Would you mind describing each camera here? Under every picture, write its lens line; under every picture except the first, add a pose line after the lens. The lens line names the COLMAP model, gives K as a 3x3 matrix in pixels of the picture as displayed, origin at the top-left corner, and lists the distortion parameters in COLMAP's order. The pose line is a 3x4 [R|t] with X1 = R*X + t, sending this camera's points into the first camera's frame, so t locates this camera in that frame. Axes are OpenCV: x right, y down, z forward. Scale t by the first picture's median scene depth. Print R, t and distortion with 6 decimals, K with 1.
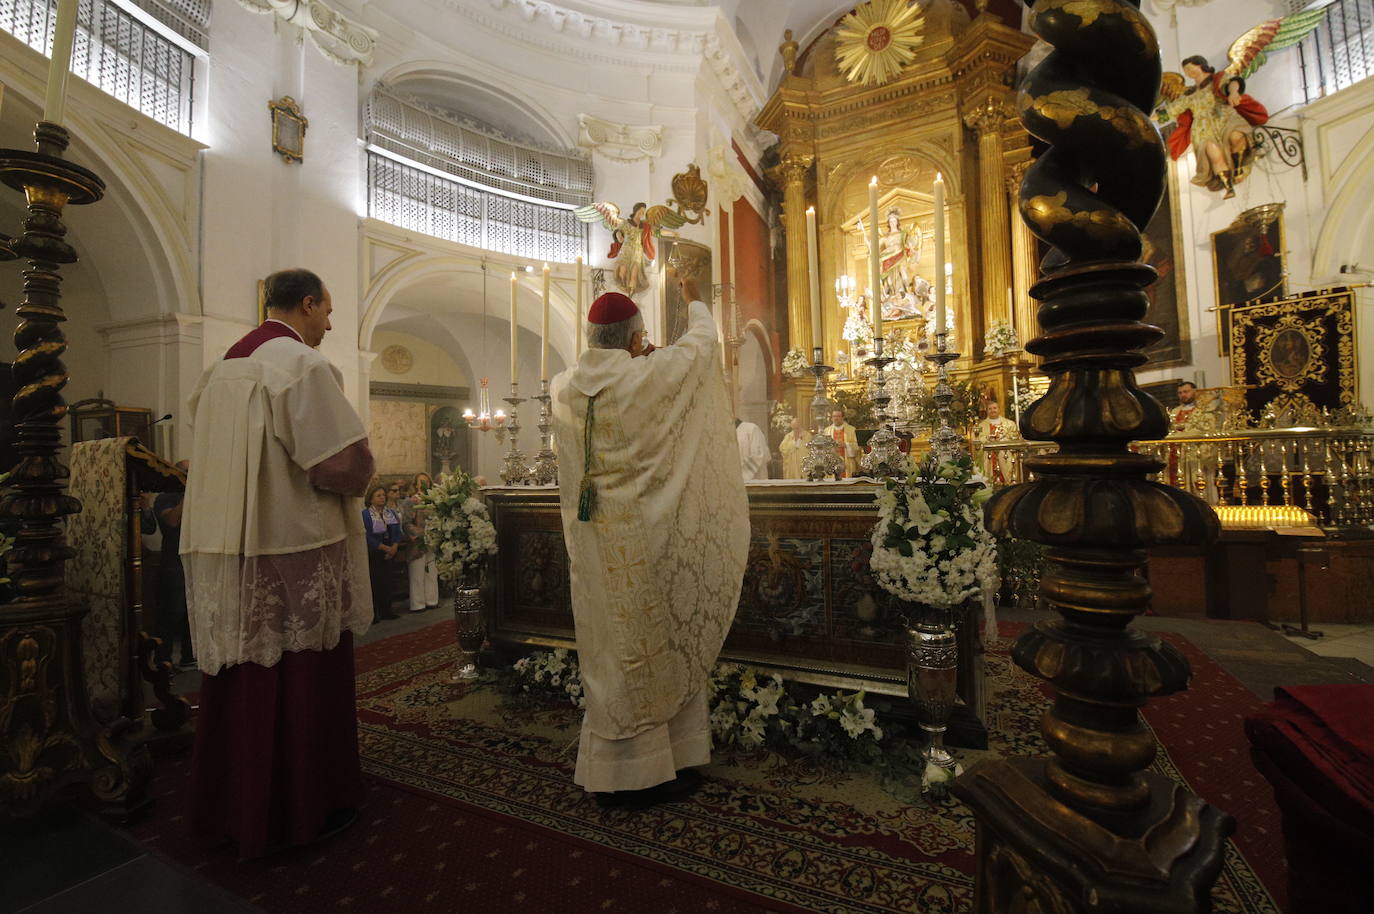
lens RADIAL K [[593.6, 0, 678.9], [0, 593.6, 452.5], [0, 0, 1]] dist [-0.000329, -0.009487]
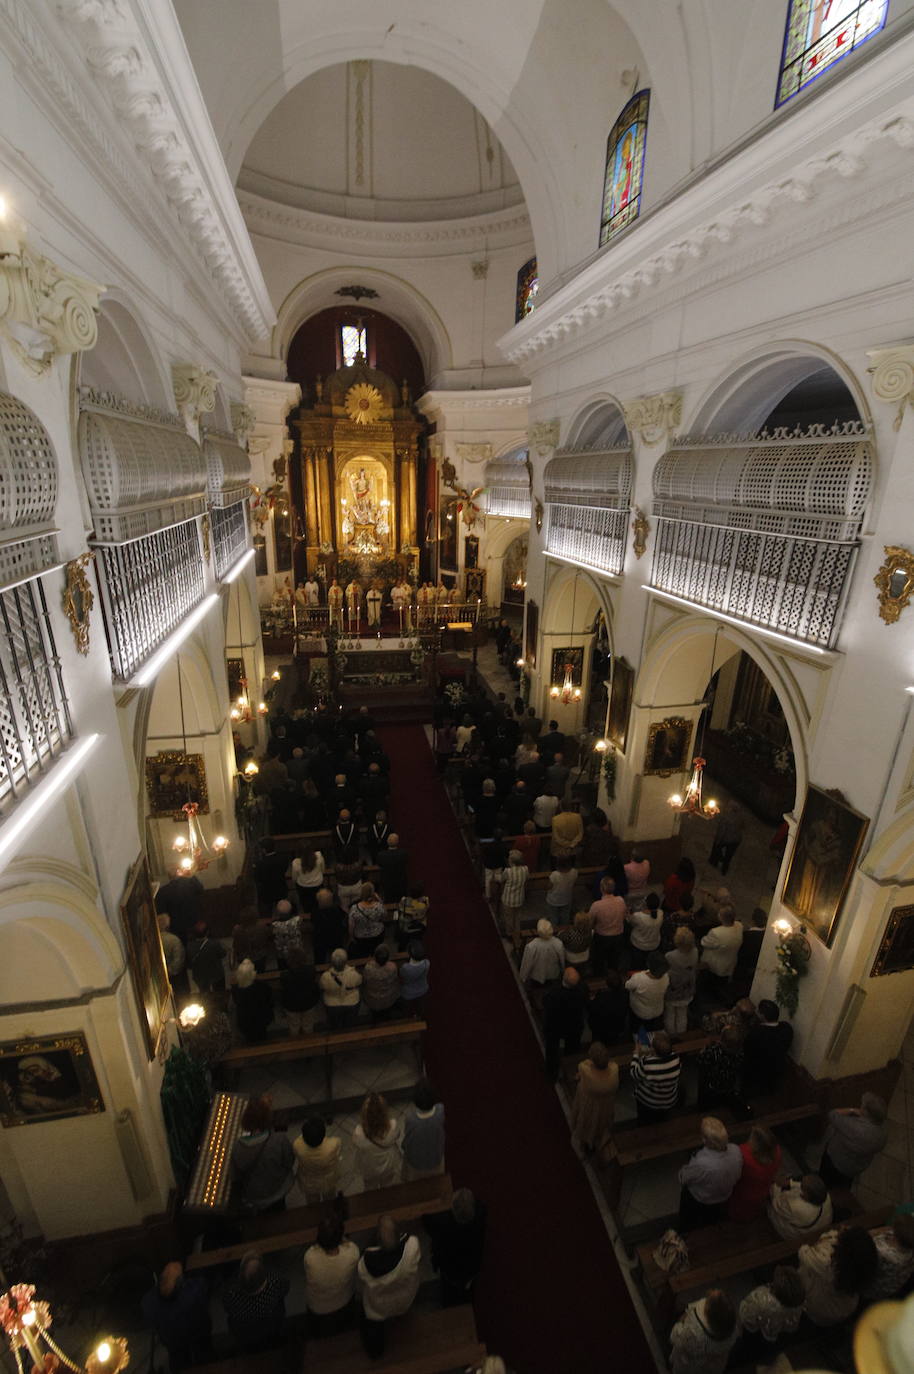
lens RADIAL K [[596.4, 0, 465.1], [0, 596.4, 682.8], [0, 0, 1]] dist [-0.001305, -0.008729]
pose [[0.783820, -0.161573, 0.599600, -0.905194], [-0.074196, 0.934275, 0.348749, -0.543682], [-0.616540, -0.317845, 0.720315, -1.220560]]
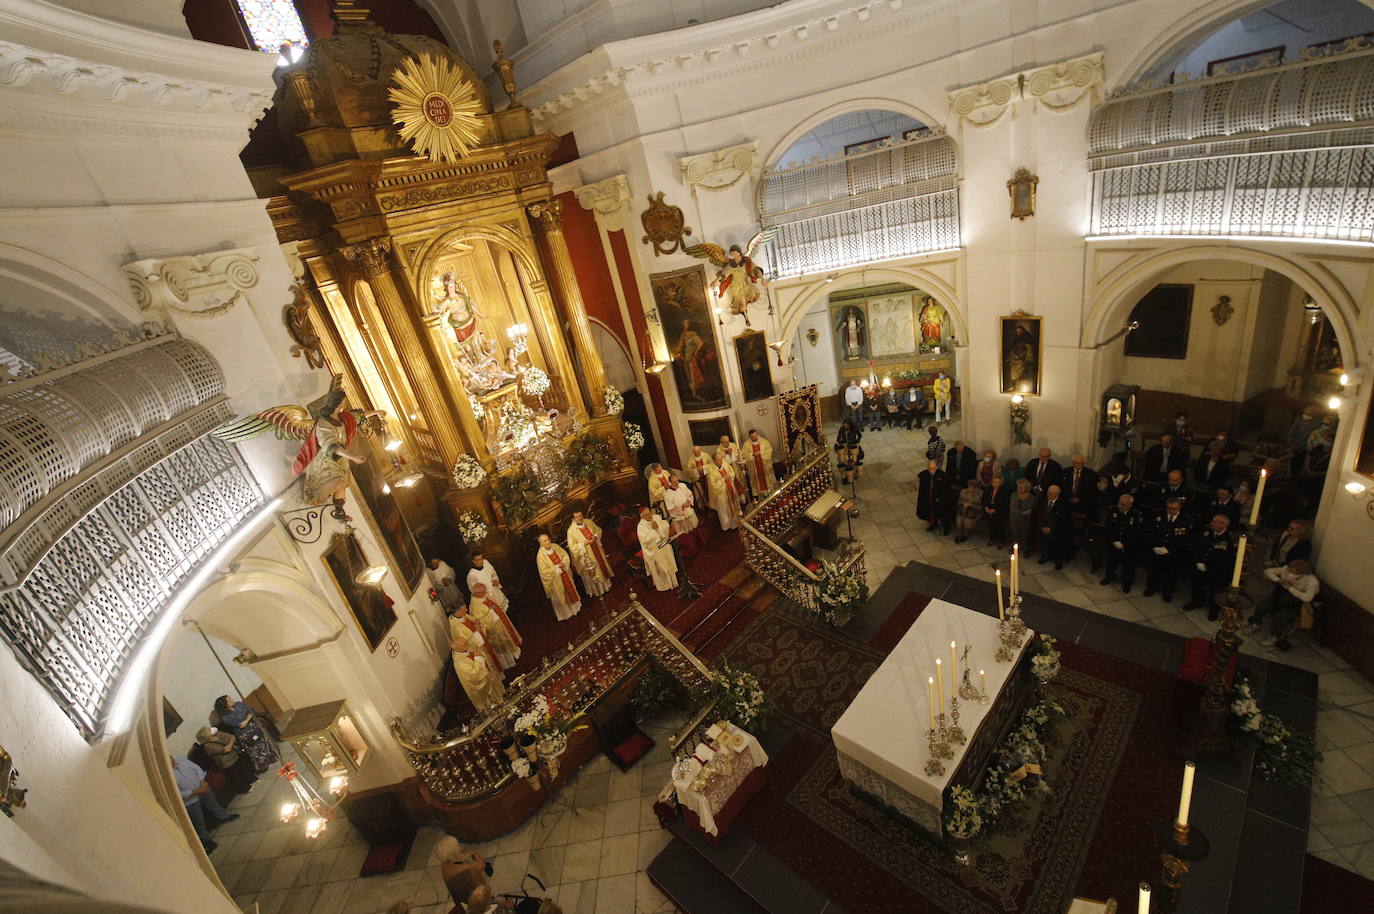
lens RADIAL K [[593.9, 0, 692.9], [0, 593.9, 452.3], [0, 0, 1]] dist [0.001032, -0.010252]
pose [[0.305017, -0.423783, 0.852861, -0.531833], [0.165558, 0.905496, 0.390727, -0.533610], [-0.937846, 0.022020, 0.346353, 0.356384]]
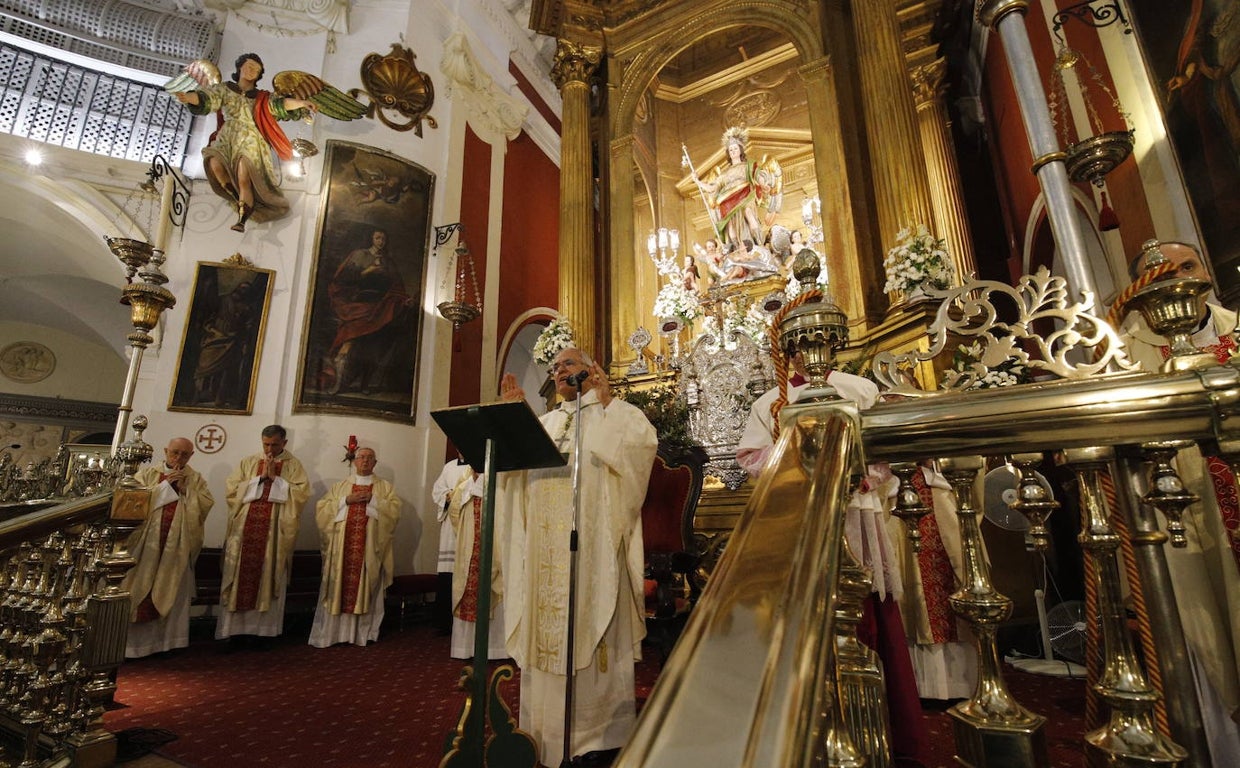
lens RADIAL K [[532.1, 0, 613.2], [0, 532.1, 409.3], [0, 0, 1]] dist [-0.013221, -0.000128]
pose [[0.999404, 0.005471, -0.034095, 0.290870], [-0.011782, 0.982143, -0.187765, 0.005351], [0.032459, 0.188055, 0.981622, 0.552941]]
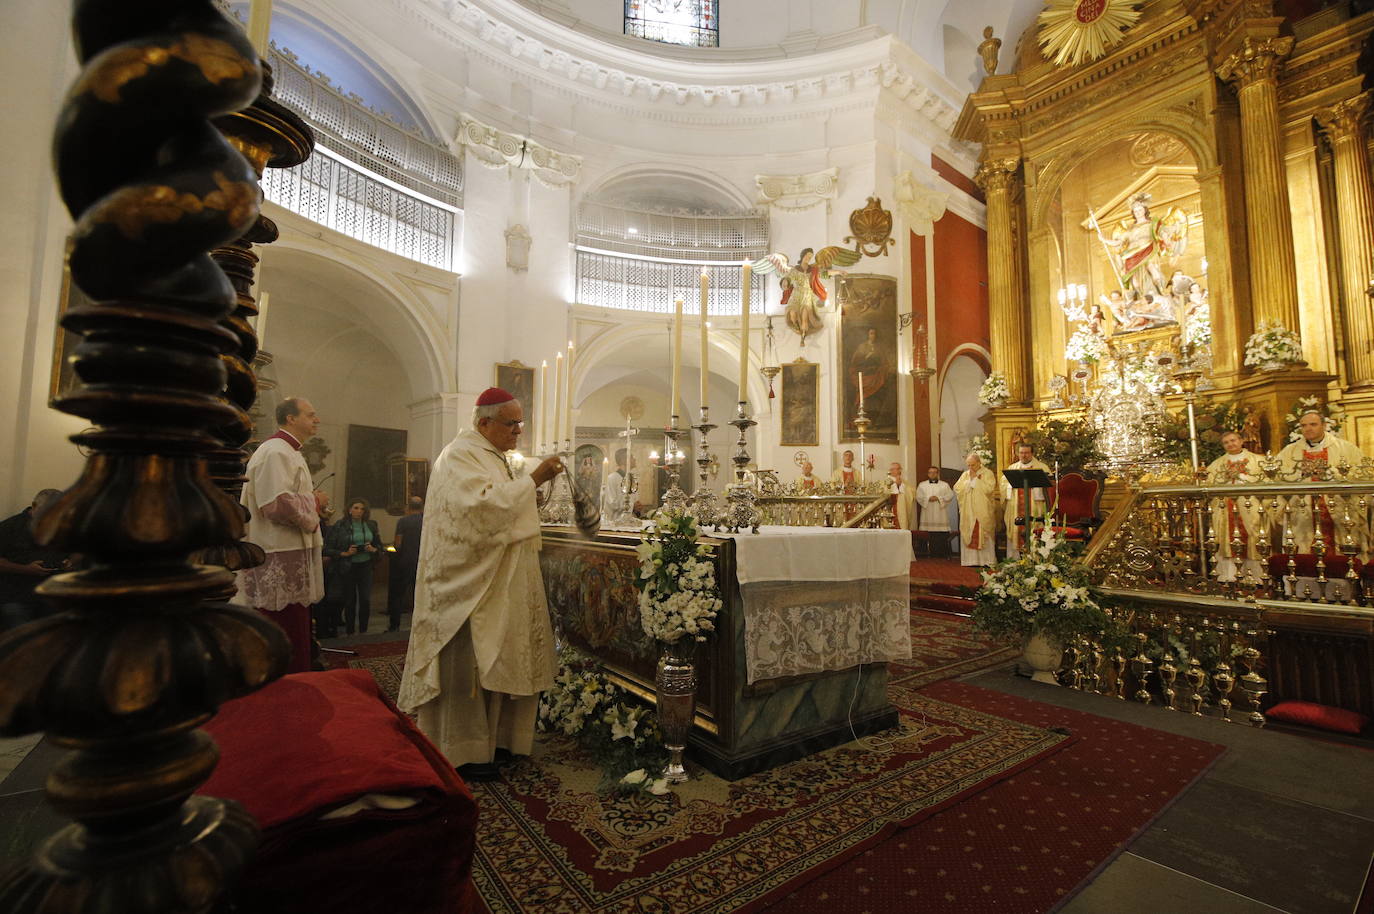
lens RADIAL K [[595.4, 0, 676.5], [0, 595.4, 465.3], [0, 0, 1]] dist [-0.001741, -0.009263]
pose [[0.882675, -0.005285, -0.469954, 0.210002], [-0.008344, 0.999603, -0.026913, -0.012872], [0.469909, 0.027677, 0.882281, -0.010567]]
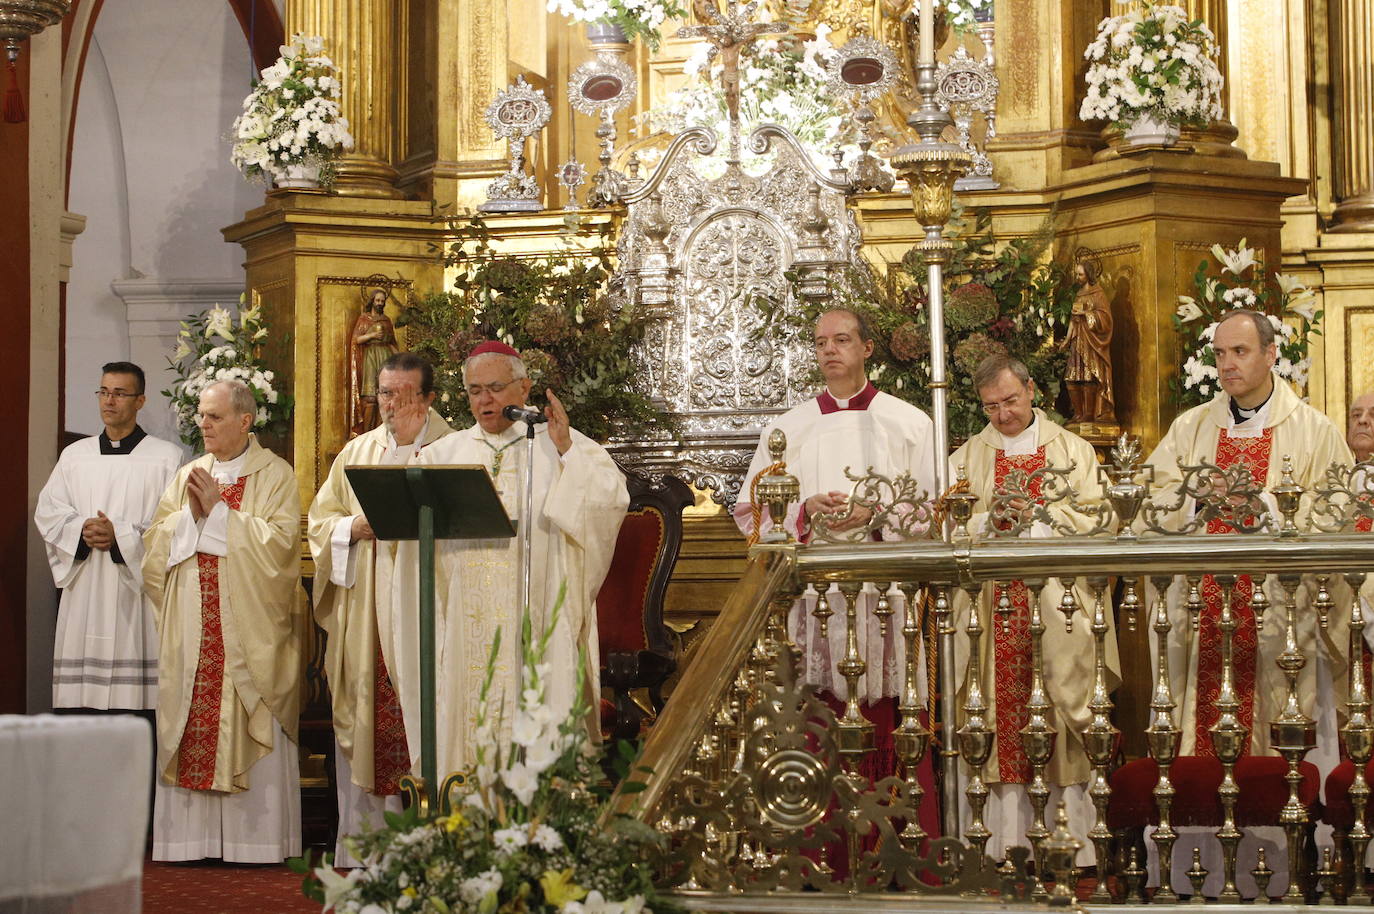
lens RADIAL K [[3182.3, 0, 687.0], [0, 3182.3, 457.0], [0, 0, 1]] dist [-0.268930, 0.357904]
pose [[0.987445, 0.026561, 0.155712, 0.176168], [-0.024624, 0.999594, -0.014357, -0.020882], [-0.156030, 0.010343, 0.987698, -0.135865]]
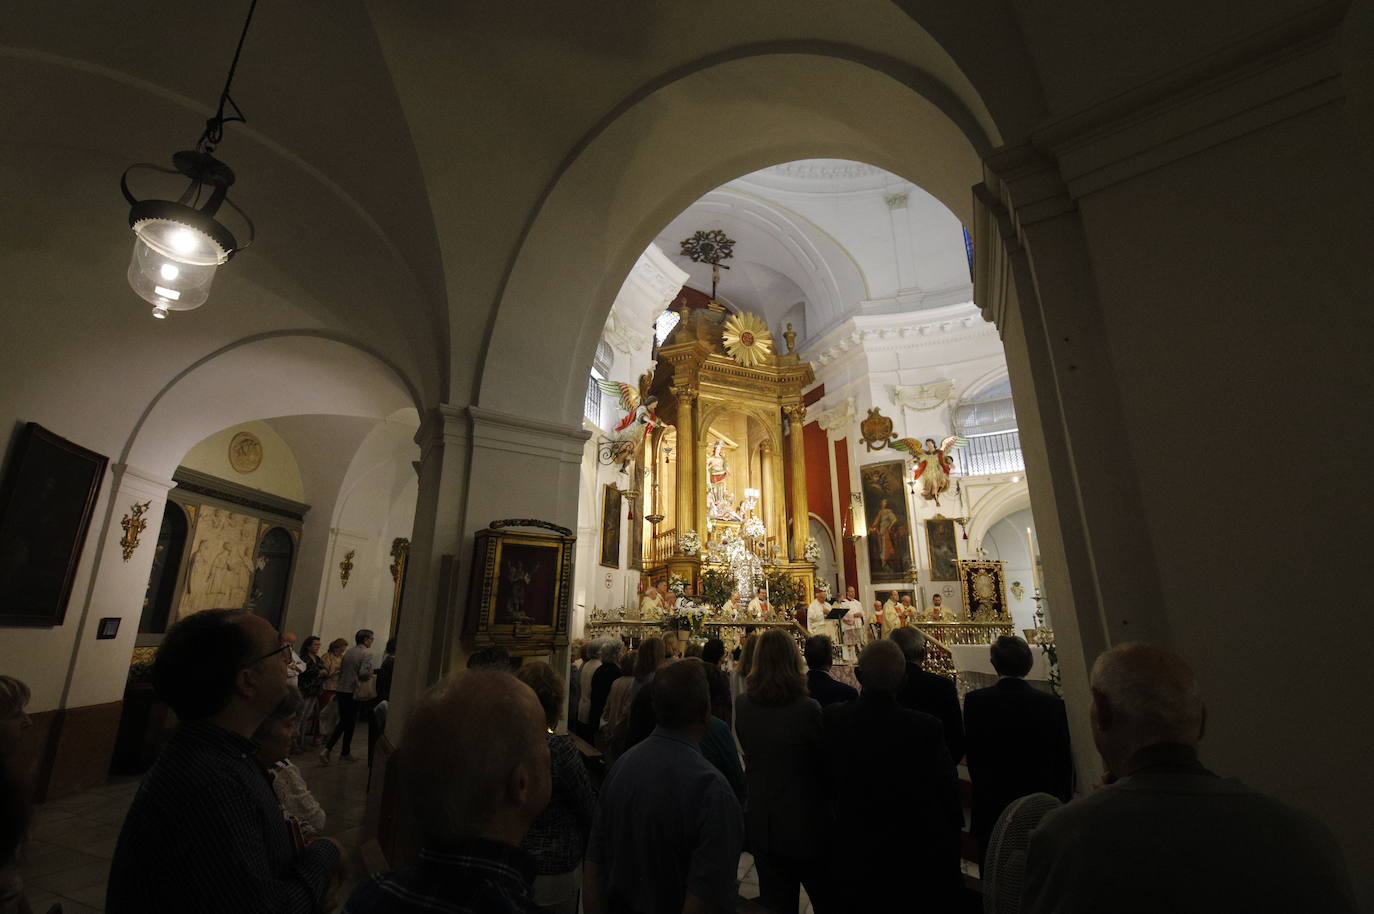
lens RADIAL K [[593.6, 0, 678.9], [0, 593.6, 452.5], [0, 0, 1]] dist [-0.000329, -0.009487]
pose [[0.650389, 0.243421, 0.719542, -0.827755], [-0.050518, 0.959027, -0.278775, 0.016702], [-0.757920, 0.144962, 0.636037, 0.209529]]
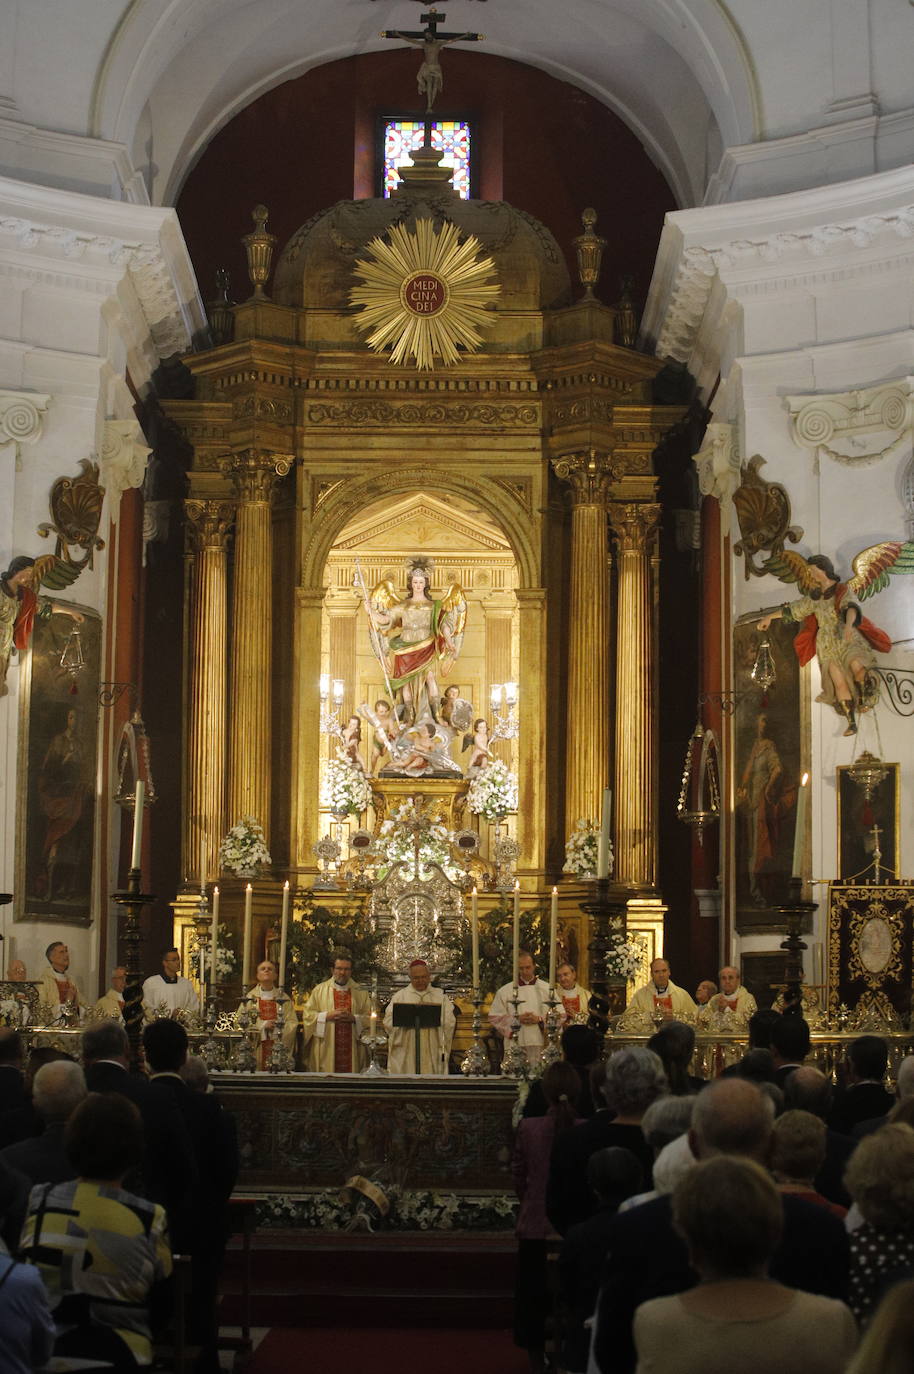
lens RADIAL K [[2784.8, 0, 498.9], [0, 2784.8, 688.9], [0, 0, 1]] dist [-0.352953, 0.560721]
pose [[0.890702, 0.090500, 0.445487, -0.765817], [-0.049093, 0.993401, -0.103651, -0.053675], [-0.451928, 0.070452, 0.889268, -1.398822]]
